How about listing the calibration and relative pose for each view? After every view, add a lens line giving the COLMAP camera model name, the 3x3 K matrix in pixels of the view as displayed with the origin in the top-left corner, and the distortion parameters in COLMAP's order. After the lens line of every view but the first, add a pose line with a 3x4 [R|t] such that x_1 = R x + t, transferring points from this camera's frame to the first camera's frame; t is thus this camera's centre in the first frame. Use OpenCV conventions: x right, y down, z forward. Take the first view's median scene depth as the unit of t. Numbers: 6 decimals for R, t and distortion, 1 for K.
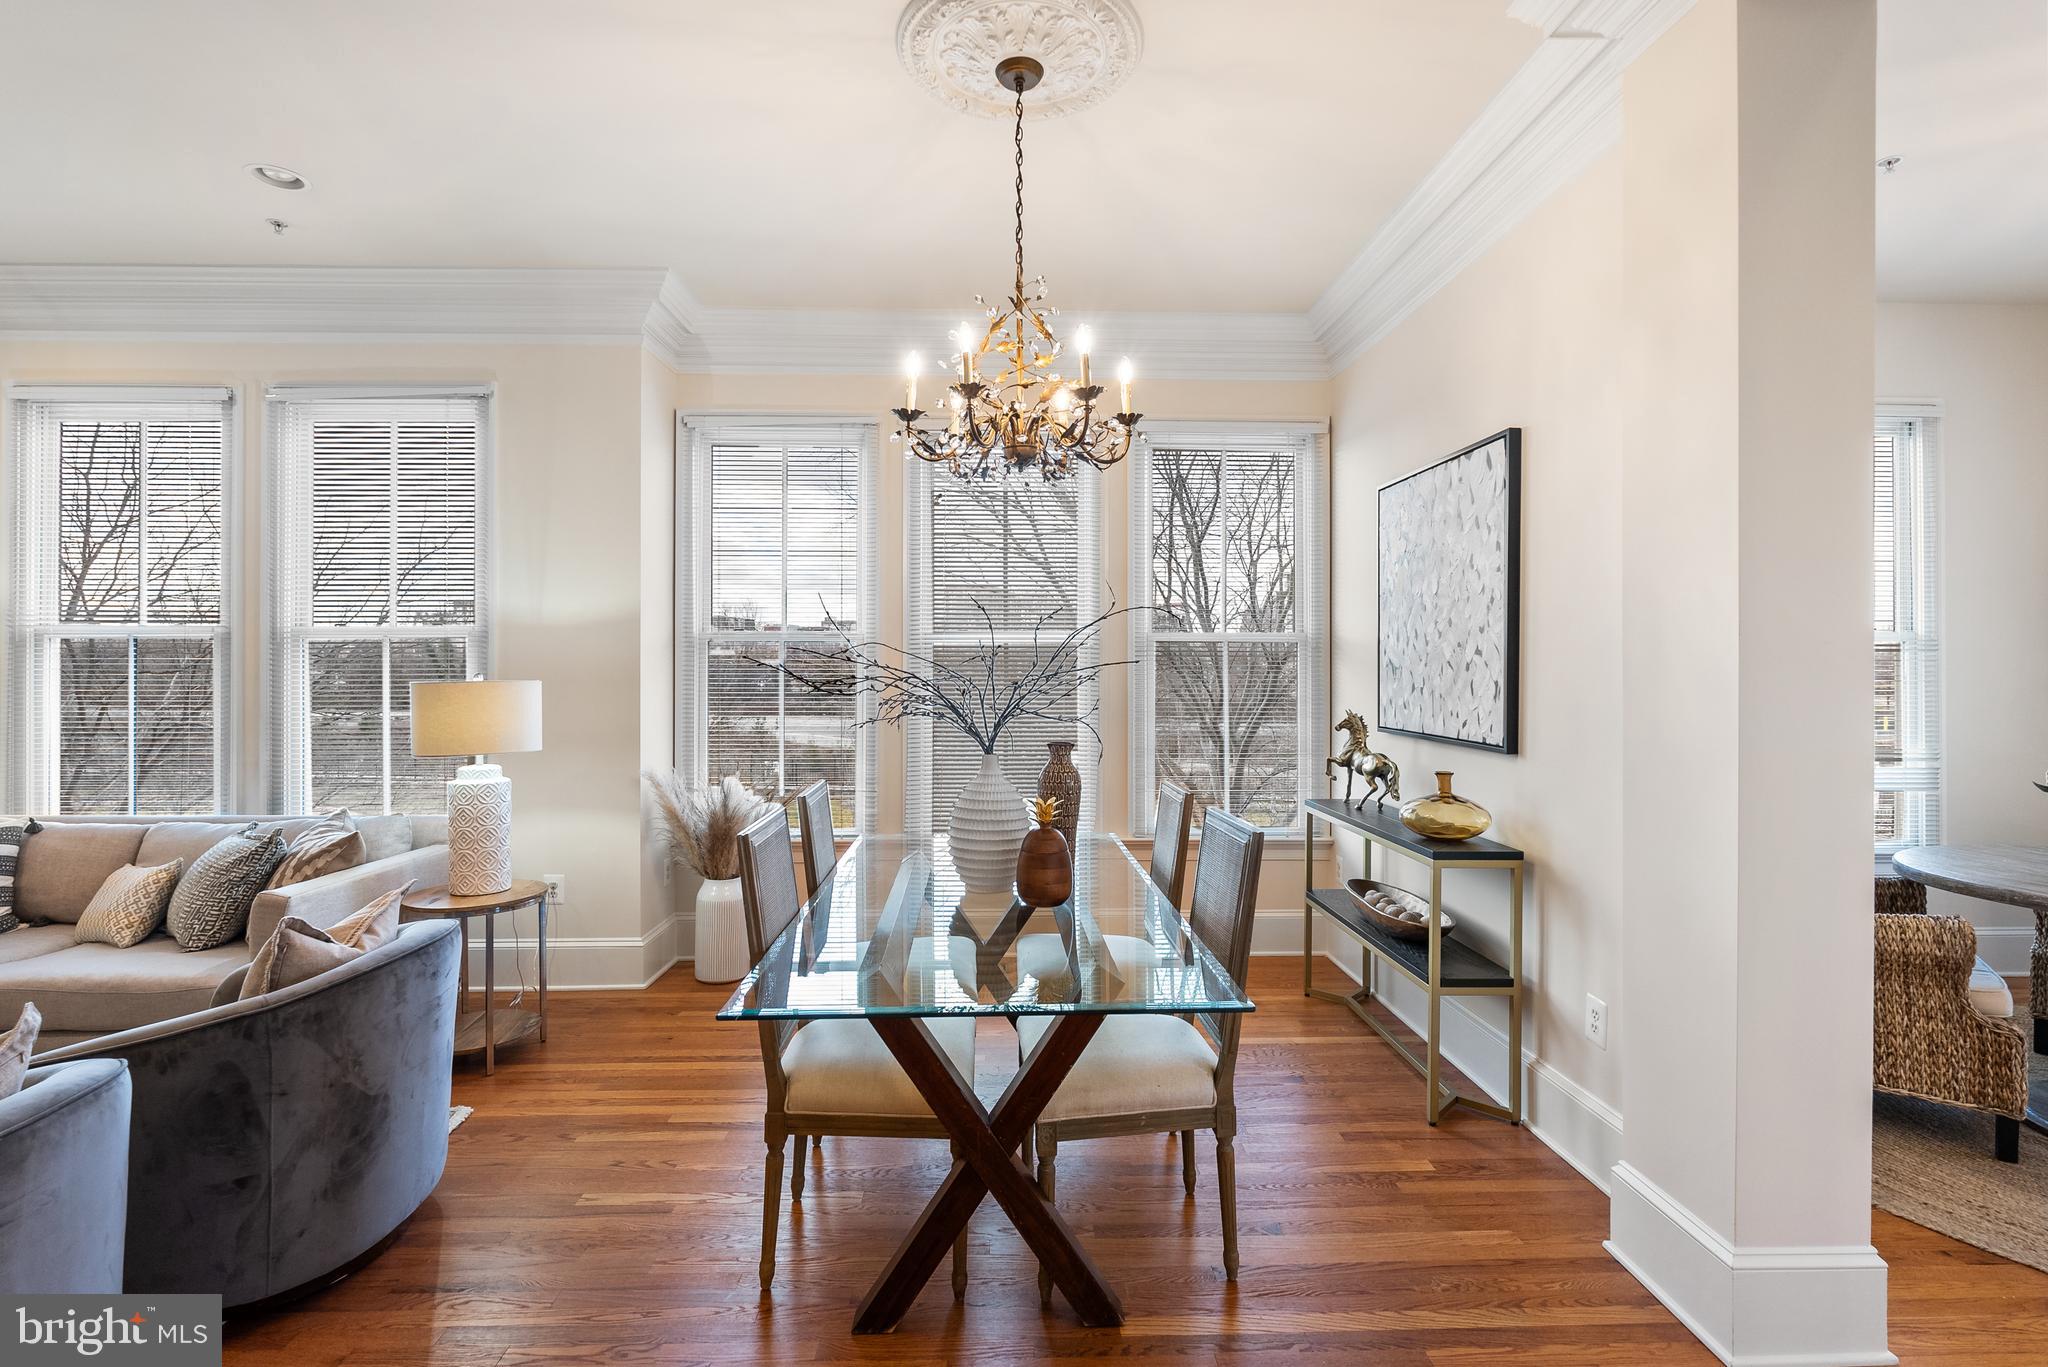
lens RADIAL K [[995.1, 0, 1018.1], [0, 995.1, 664.0], [0, 0, 1]] dist [-0.002417, 0.000568]
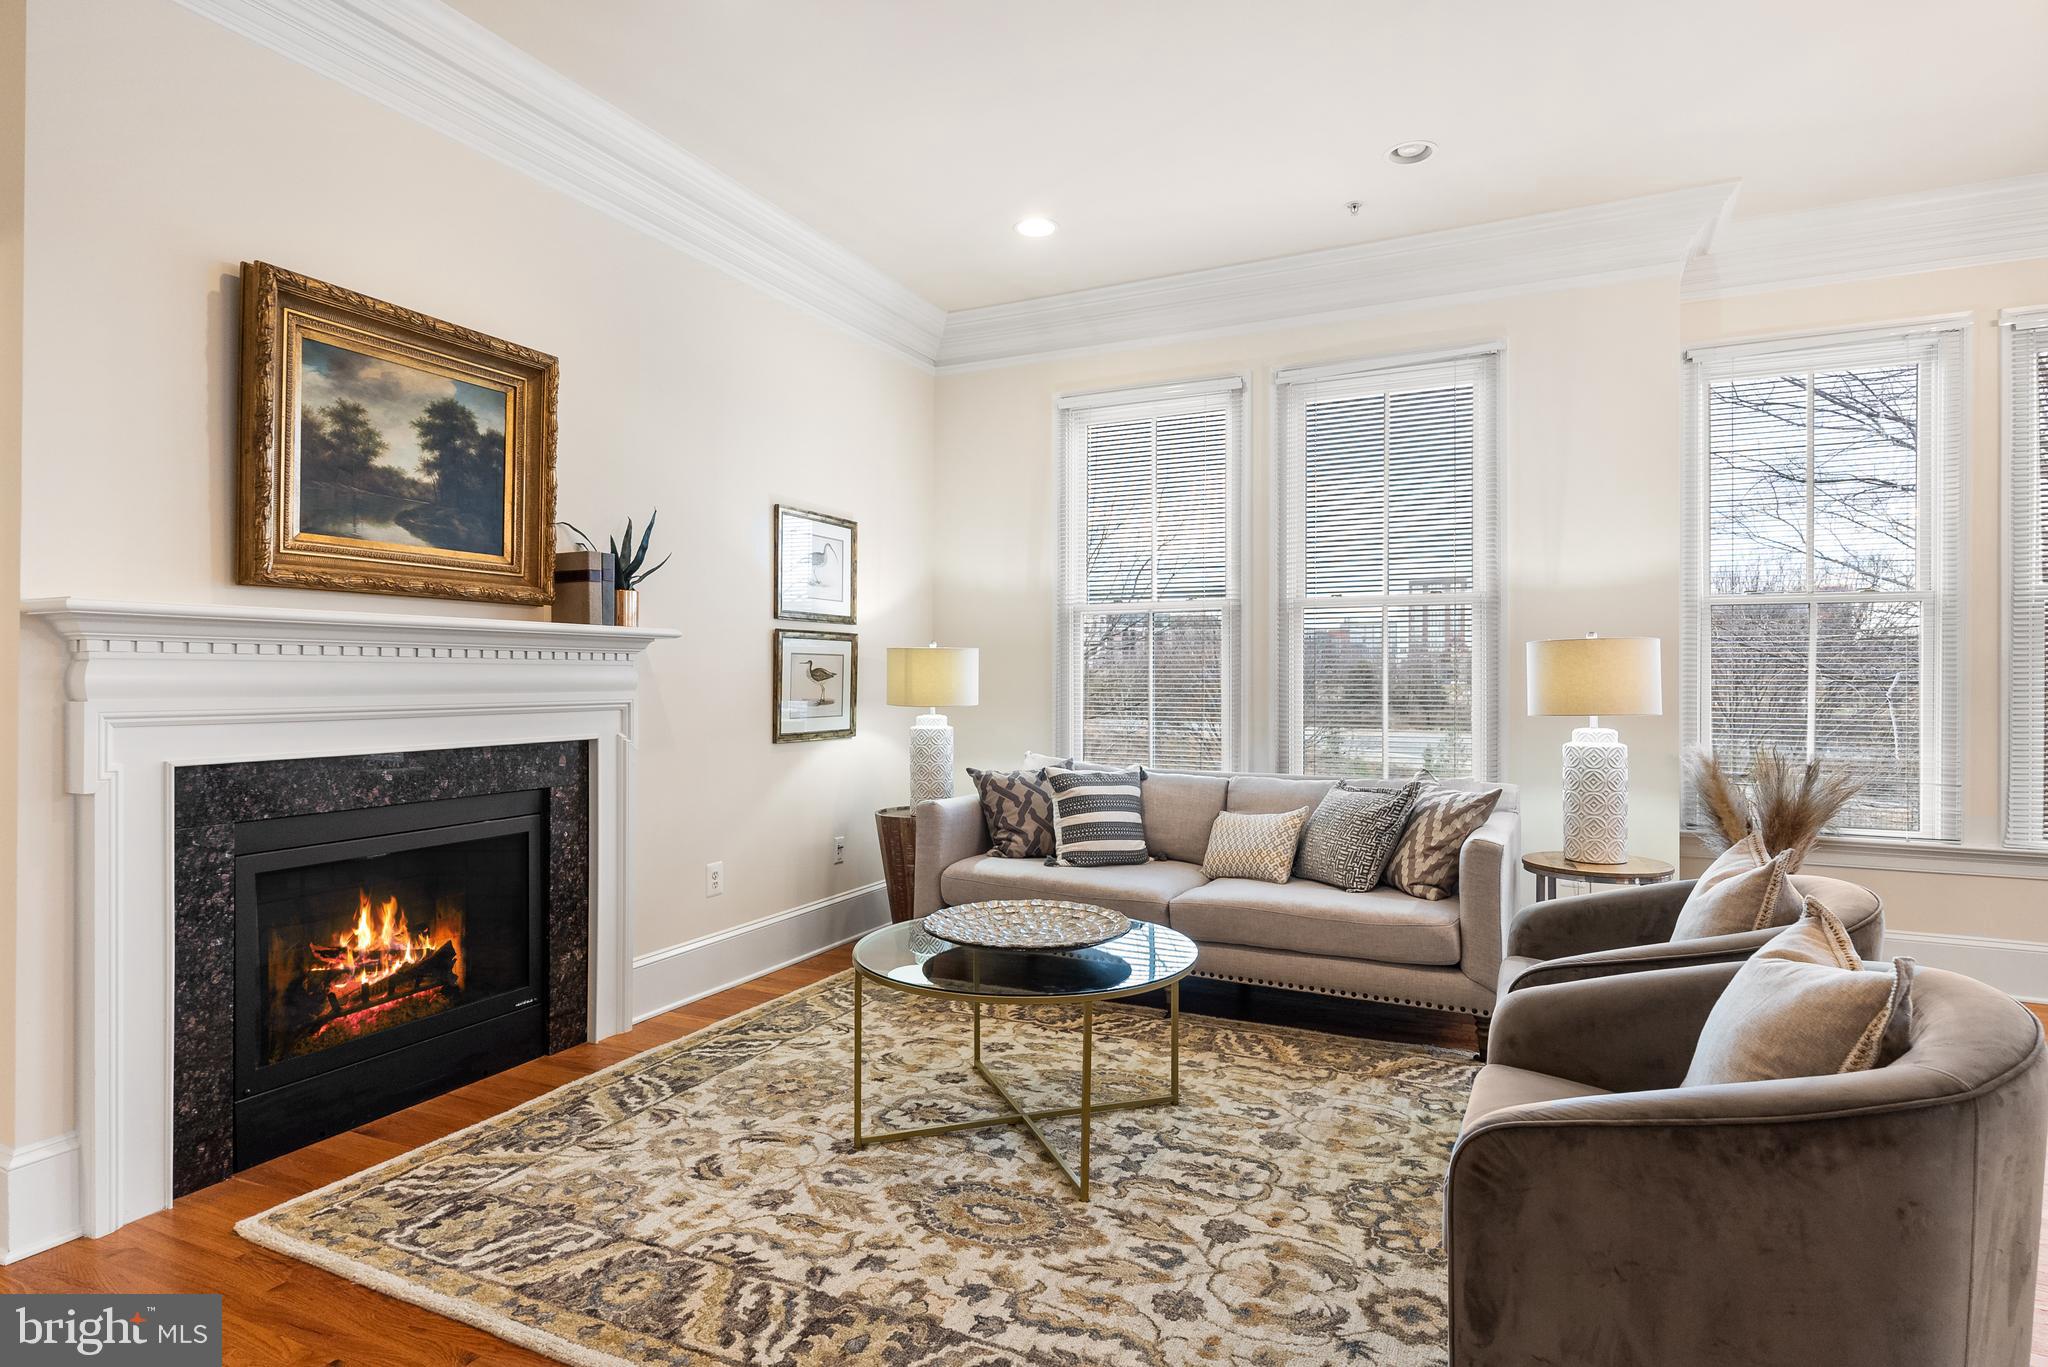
lens RADIAL K [[1104.3, 0, 1009.8], [0, 1104.3, 650.6], [0, 0, 1]] dist [0.006041, -0.000048]
pose [[0.887194, -0.010072, -0.461287, -0.549651], [0.001387, 0.999815, -0.019162, 0.047366], [0.461395, 0.016361, 0.887044, -0.200003]]
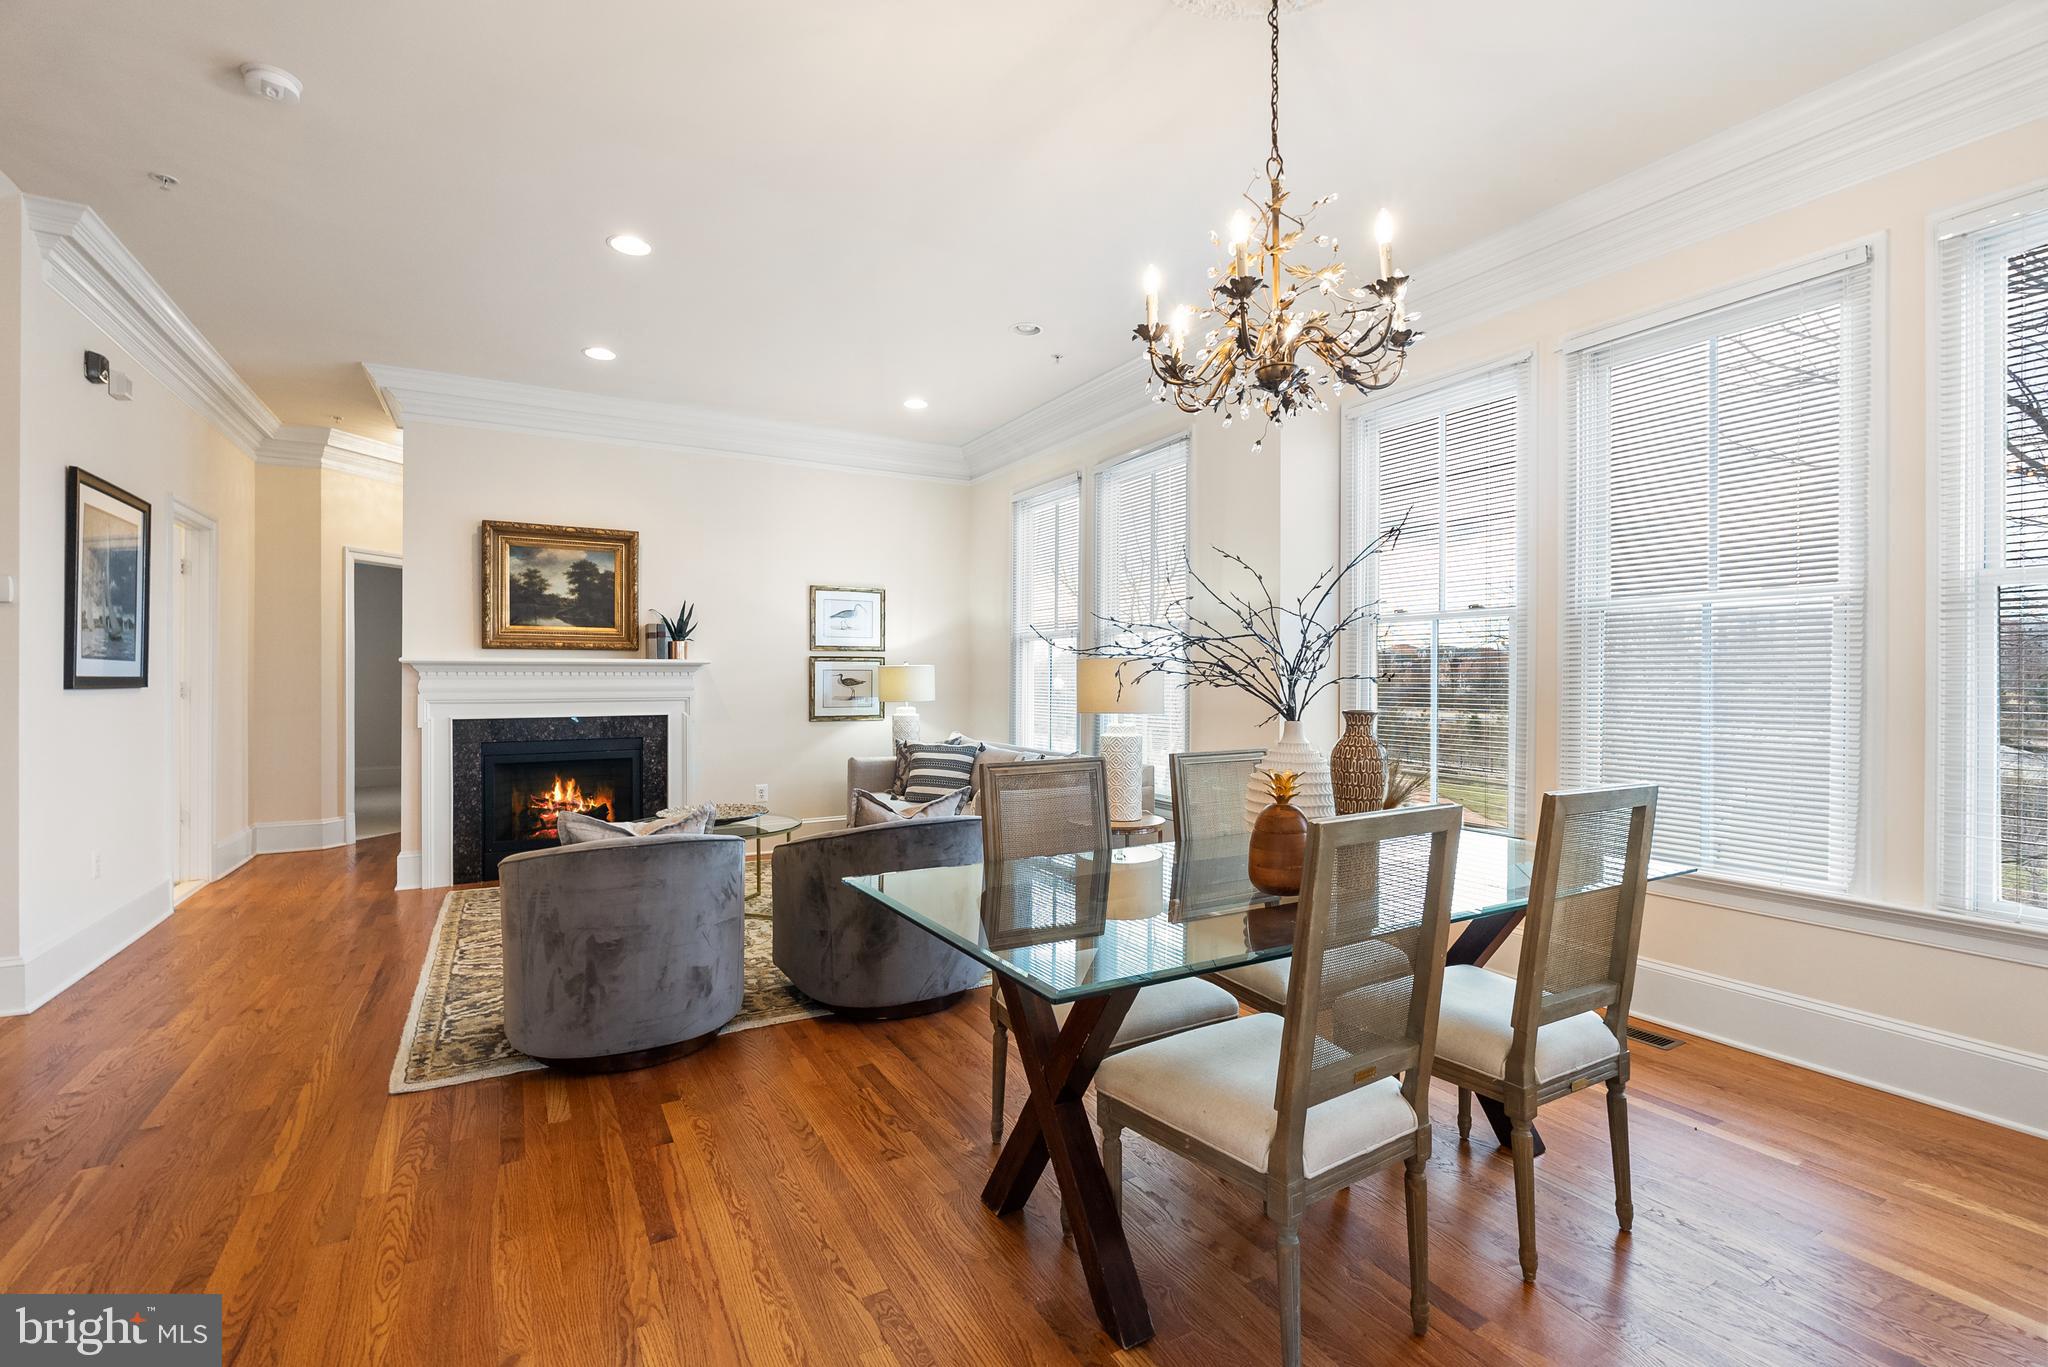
lens RADIAL K [[913.1, 0, 1016.3], [0, 913.1, 681.5], [0, 0, 1]] dist [-0.004364, 0.000125]
pose [[0.457301, 0.003446, -0.889305, 0.476654], [0.004671, 0.999969, 0.006276, 0.039061], [0.889300, -0.007024, 0.457271, 0.331602]]
